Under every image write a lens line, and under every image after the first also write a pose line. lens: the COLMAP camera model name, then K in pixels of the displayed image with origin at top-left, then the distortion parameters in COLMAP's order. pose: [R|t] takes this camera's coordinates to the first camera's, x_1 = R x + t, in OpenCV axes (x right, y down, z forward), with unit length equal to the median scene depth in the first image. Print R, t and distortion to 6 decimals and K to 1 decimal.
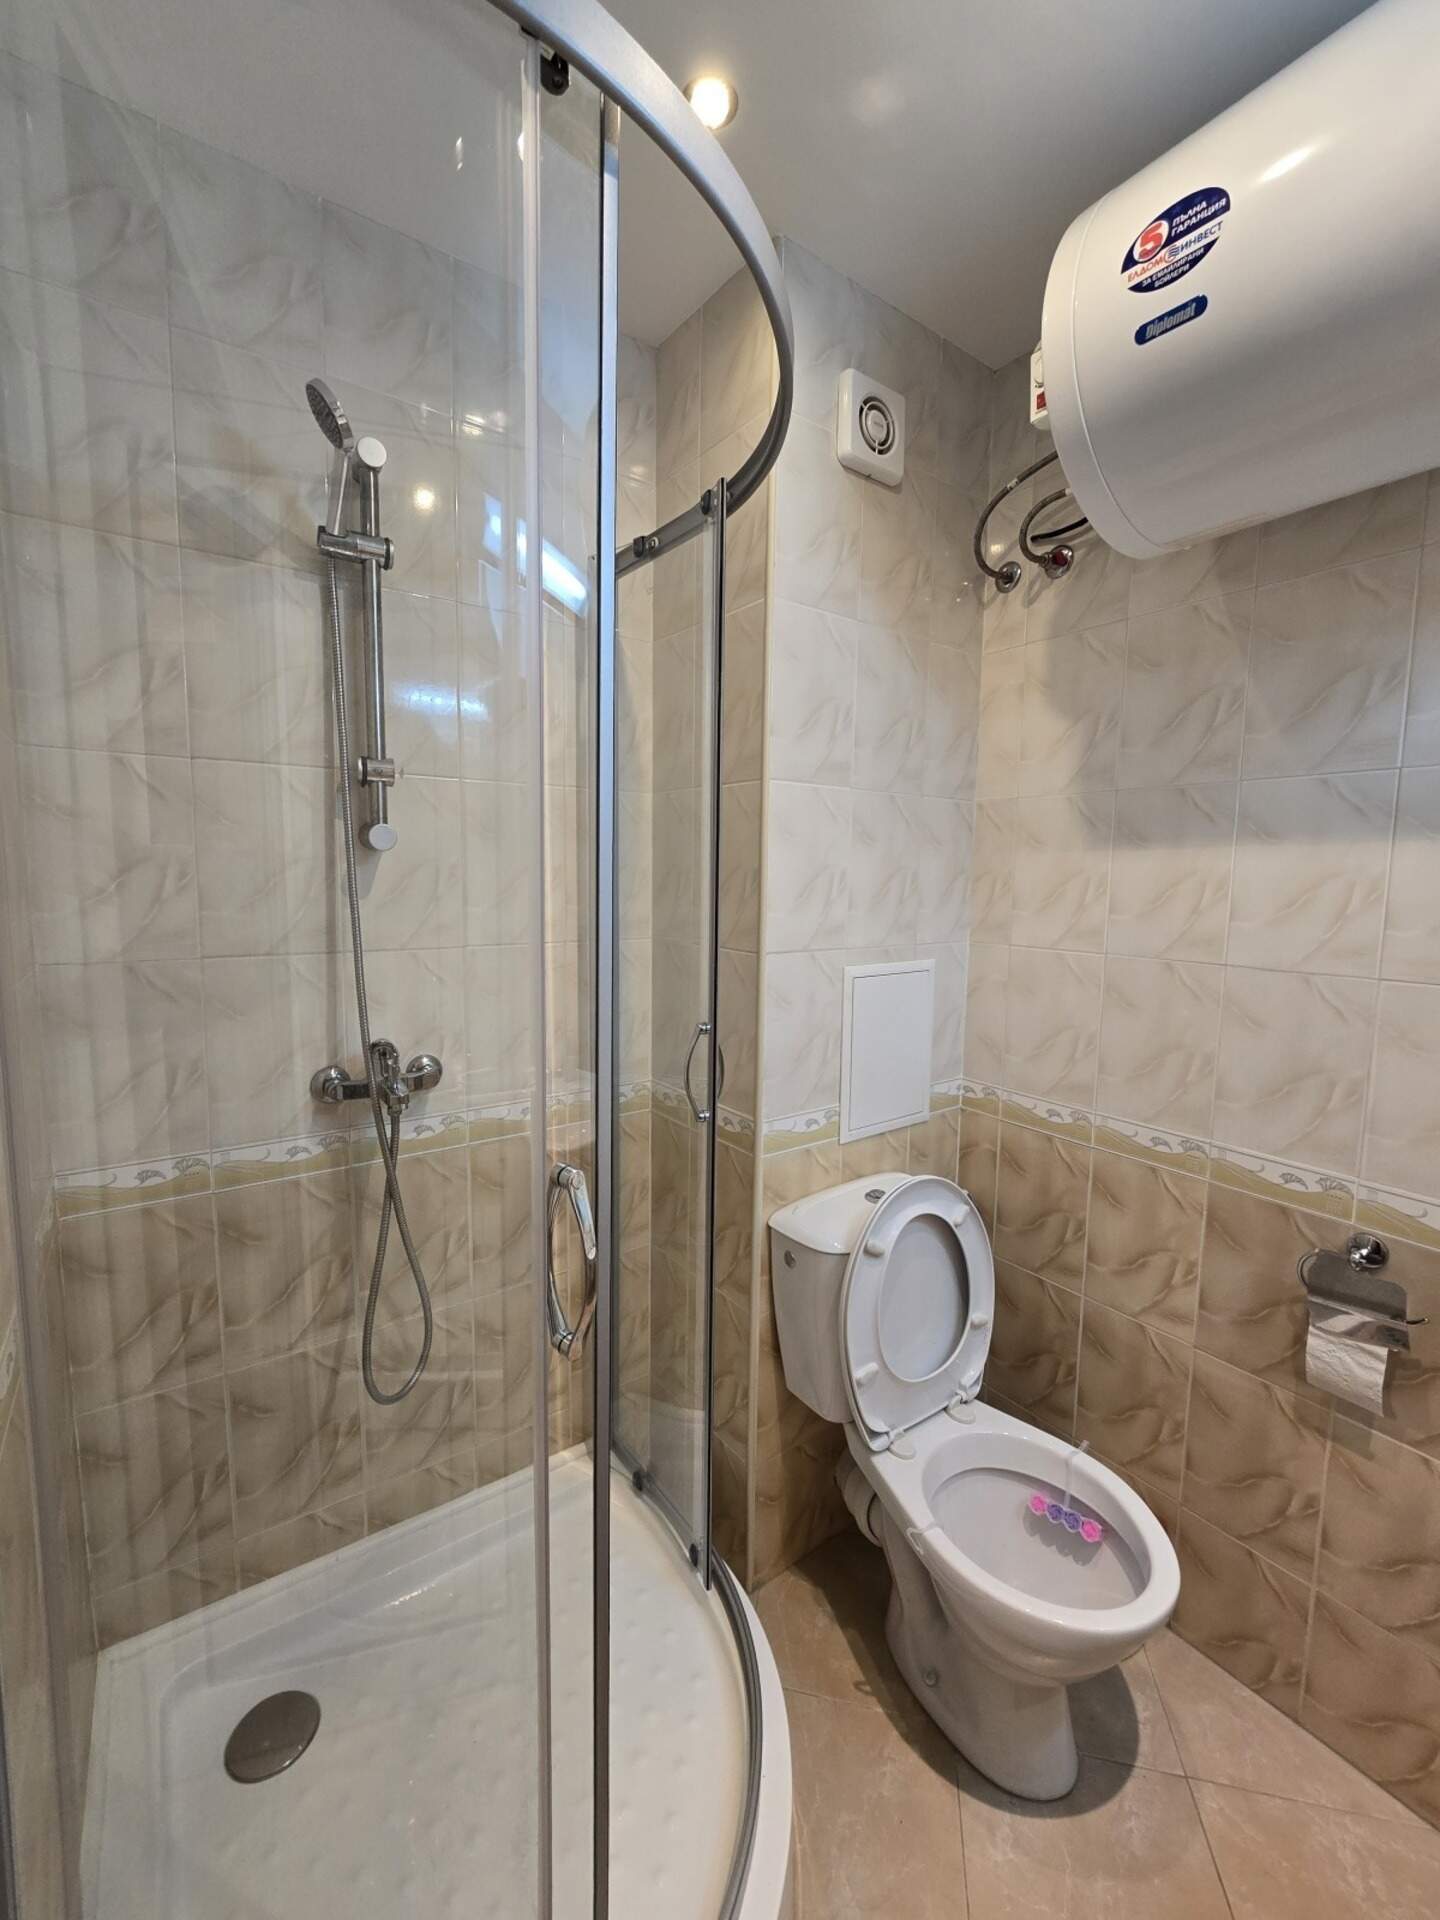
lens RADIAL K [[789.1, 0, 699.6], [0, 789.1, 954.1], [0, 0, 1]] dist [-0.005631, 0.000990]
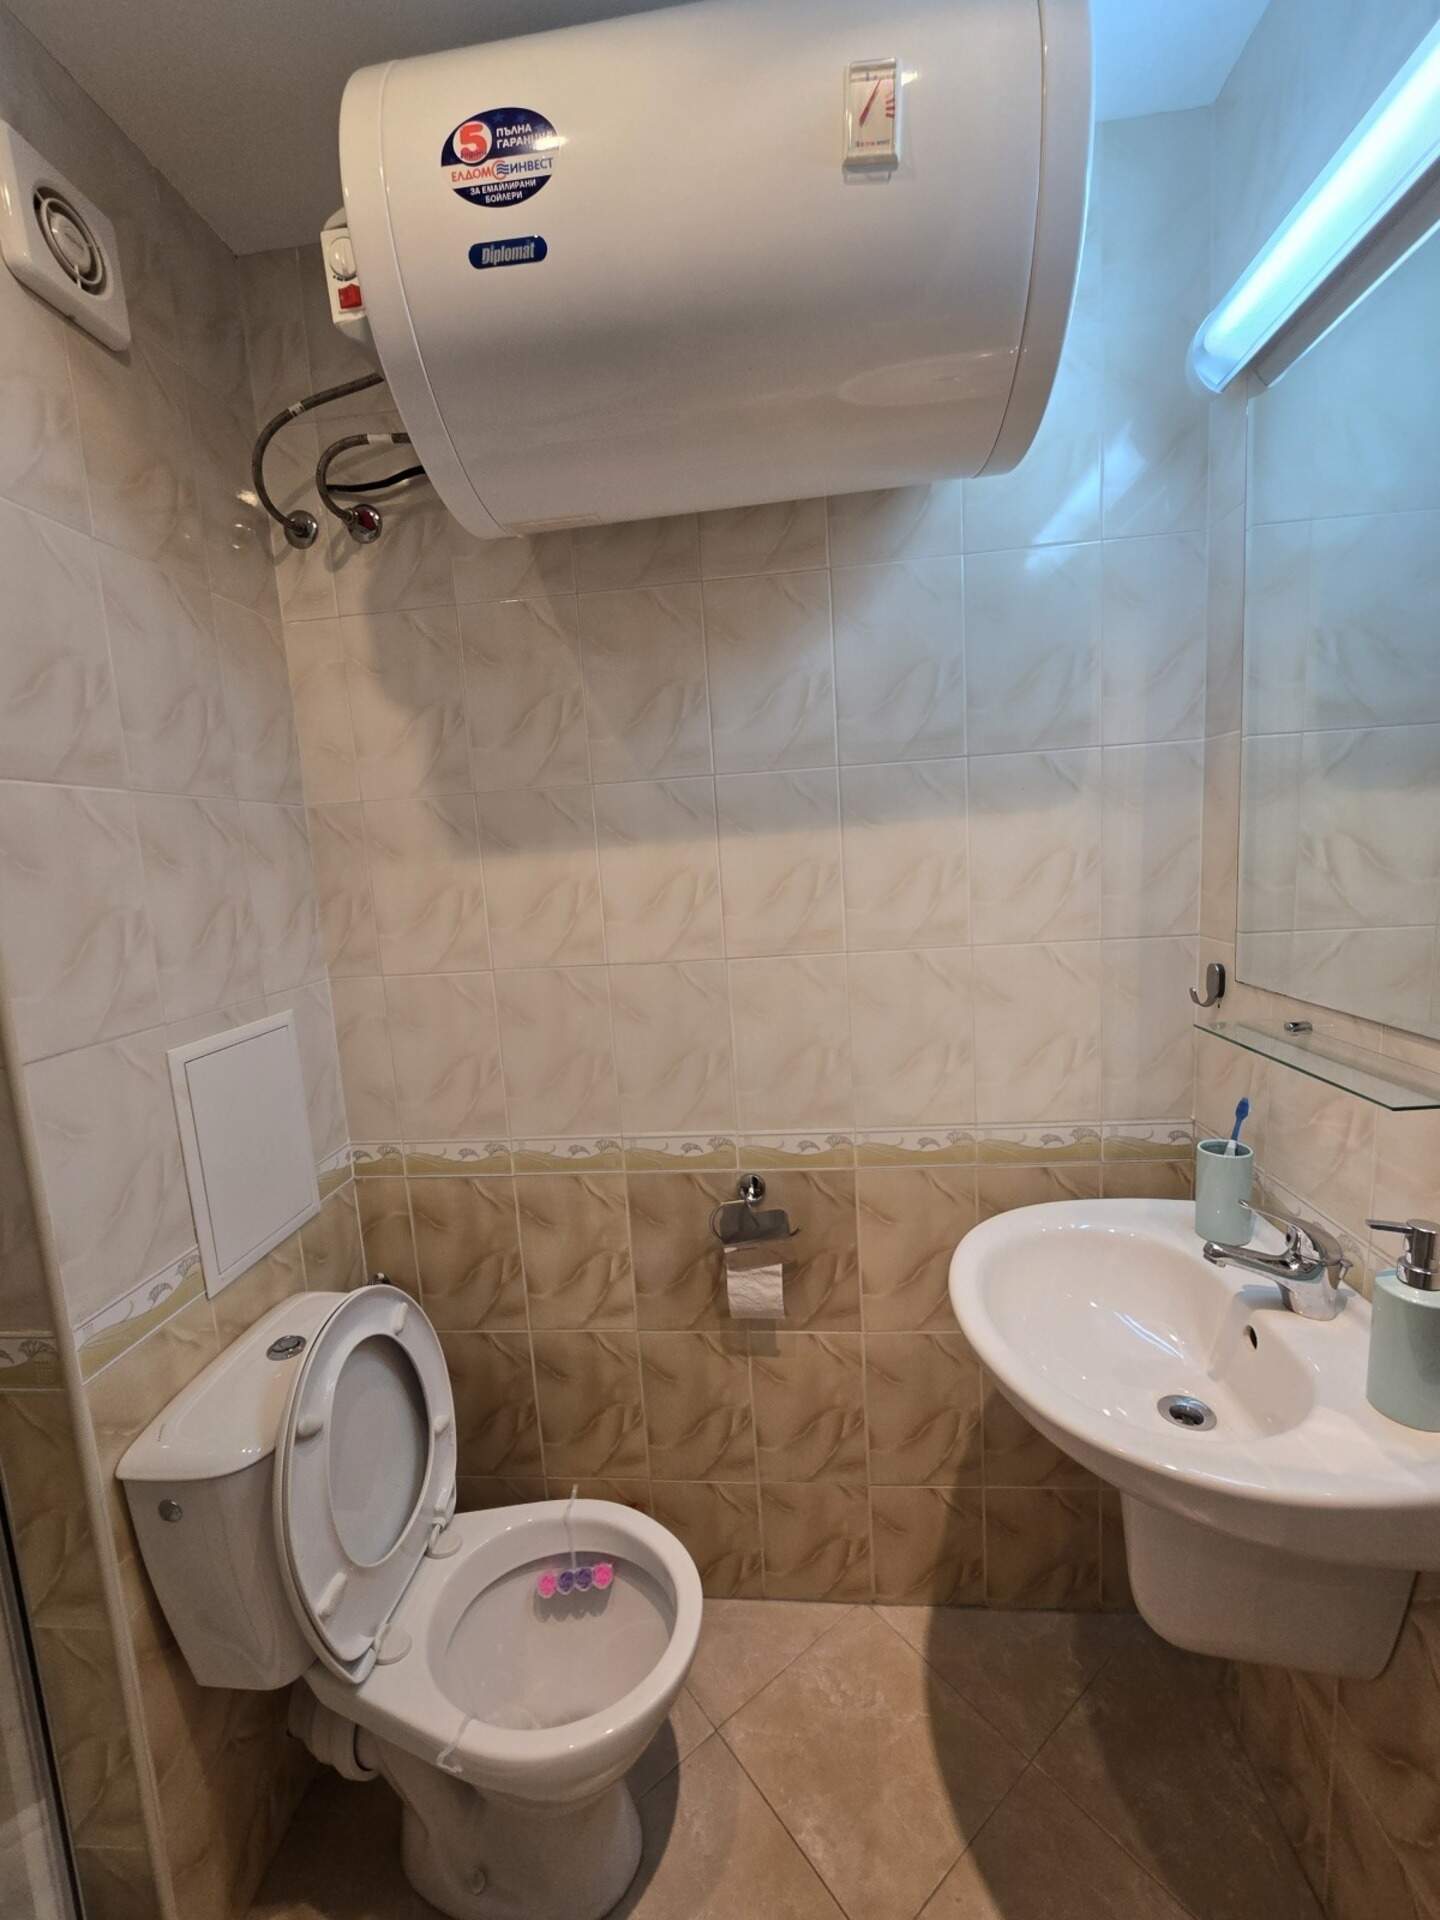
lens RADIAL K [[789.1, 0, 699.6], [0, 789.1, 954.1], [0, 0, 1]] dist [-0.005631, 0.000990]
pose [[0.643943, -0.154017, 0.749410, -0.020268], [0.150738, 0.985868, 0.073090, -0.051066], [-0.750077, 0.065899, 0.658059, 0.212441]]
